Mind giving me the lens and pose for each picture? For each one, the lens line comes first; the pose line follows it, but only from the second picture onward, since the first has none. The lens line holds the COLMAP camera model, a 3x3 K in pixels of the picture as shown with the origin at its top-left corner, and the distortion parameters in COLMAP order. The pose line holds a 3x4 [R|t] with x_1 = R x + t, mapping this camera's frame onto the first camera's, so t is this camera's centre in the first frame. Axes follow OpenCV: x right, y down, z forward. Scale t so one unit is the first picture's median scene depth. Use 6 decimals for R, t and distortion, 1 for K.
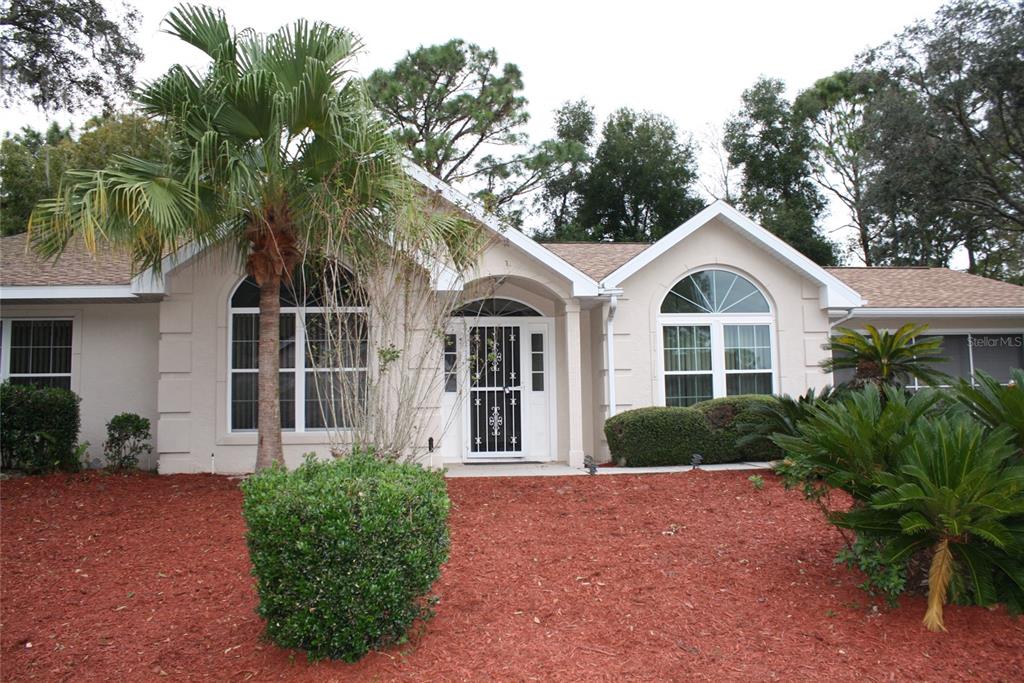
lens RADIAL K [[819.5, 0, 512.0], [0, 819.5, 341.5], [0, 0, 1]] dist [-0.001877, 0.001047]
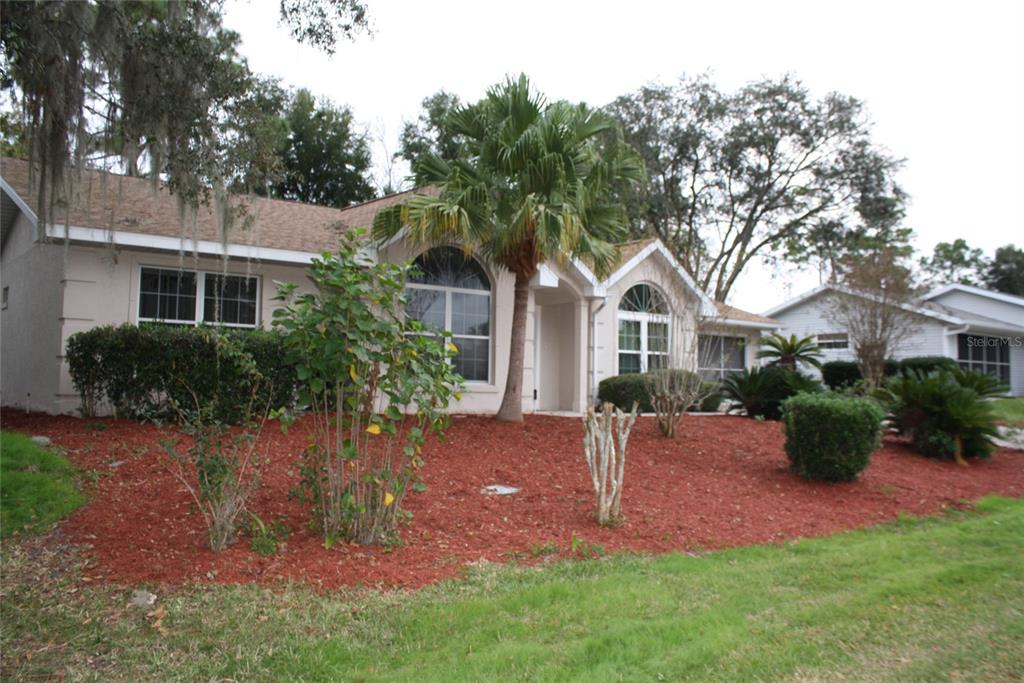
lens RADIAL K [[819.5, 0, 512.0], [0, 819.5, 341.5], [0, 0, 1]] dist [-0.001877, 0.001047]
pose [[0.842692, 0.061256, 0.534900, -0.746443], [-0.080337, 0.996690, 0.012424, 0.017162], [-0.532369, -0.053442, 0.844824, -0.136599]]
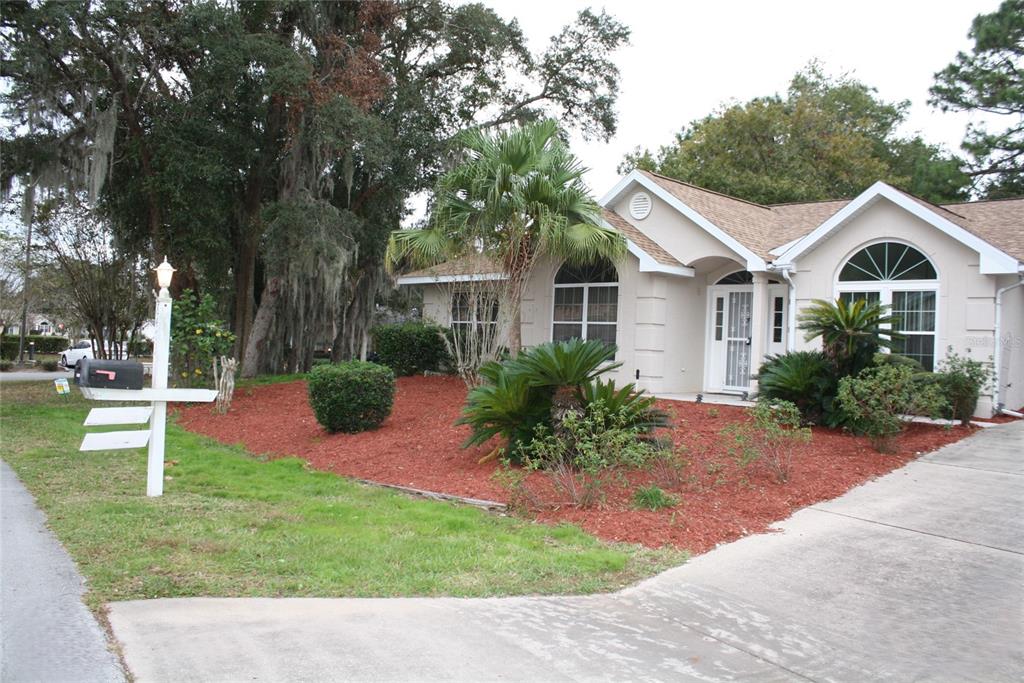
lens RADIAL K [[819.5, 0, 512.0], [0, 819.5, 341.5], [0, 0, 1]] dist [-0.001877, 0.001047]
pose [[0.635443, 0.045007, -0.770835, 0.798530], [0.017048, 0.997239, 0.072280, -0.041882], [0.771959, -0.059071, 0.632922, -0.120218]]
